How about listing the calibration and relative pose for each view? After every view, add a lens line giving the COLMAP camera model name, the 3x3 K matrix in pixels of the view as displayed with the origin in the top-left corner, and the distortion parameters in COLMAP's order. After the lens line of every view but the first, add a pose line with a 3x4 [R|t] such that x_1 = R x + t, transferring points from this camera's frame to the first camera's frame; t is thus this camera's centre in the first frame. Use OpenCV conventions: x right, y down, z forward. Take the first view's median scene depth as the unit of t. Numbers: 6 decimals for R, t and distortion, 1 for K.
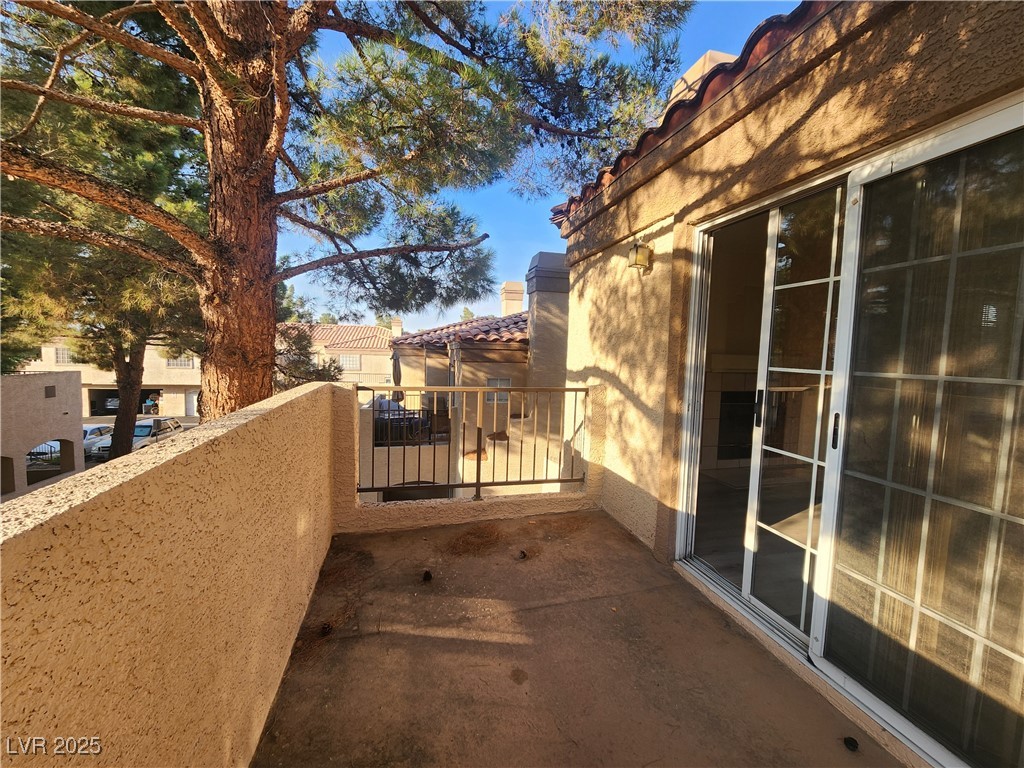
lens RADIAL K [[417.5, 0, 512.3], [0, 417.5, 384.3], [0, 0, 1]] dist [0.000129, -0.001144]
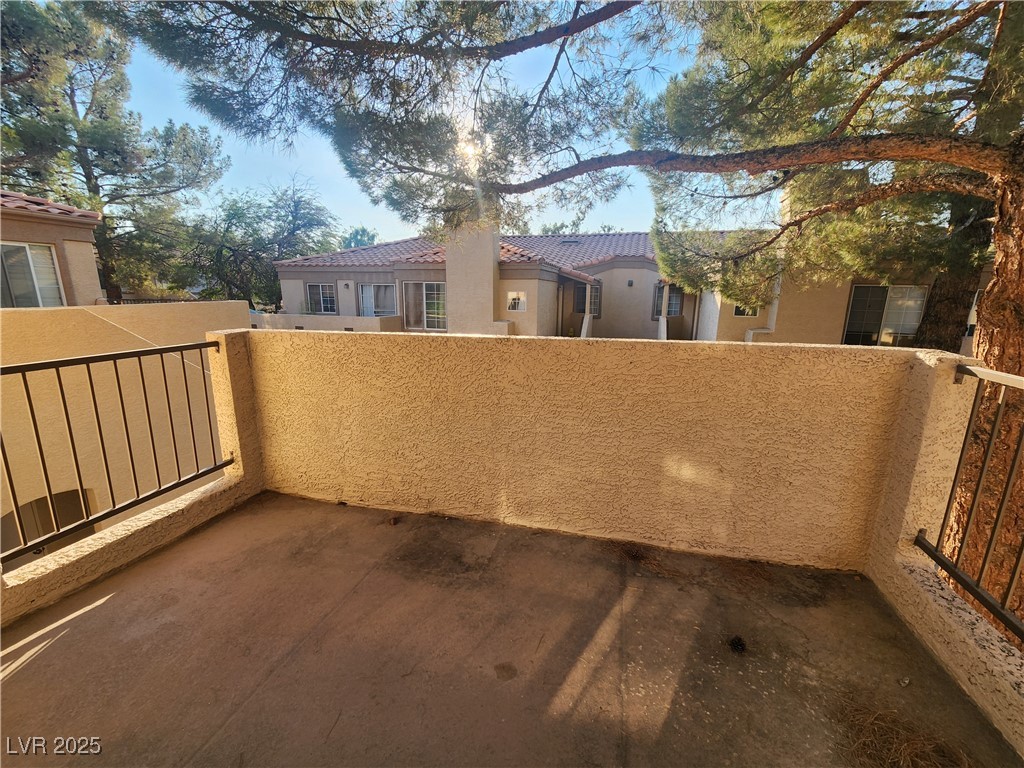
lens RADIAL K [[417.5, 0, 512.3], [0, 417.5, 384.3], [0, 0, 1]] dist [0.000129, -0.001144]
pose [[-0.491827, 0.150368, -0.857611, 0.562396], [-0.088034, 0.971339, 0.220794, -0.054375], [0.866231, 0.184091, -0.464493, 1.116472]]
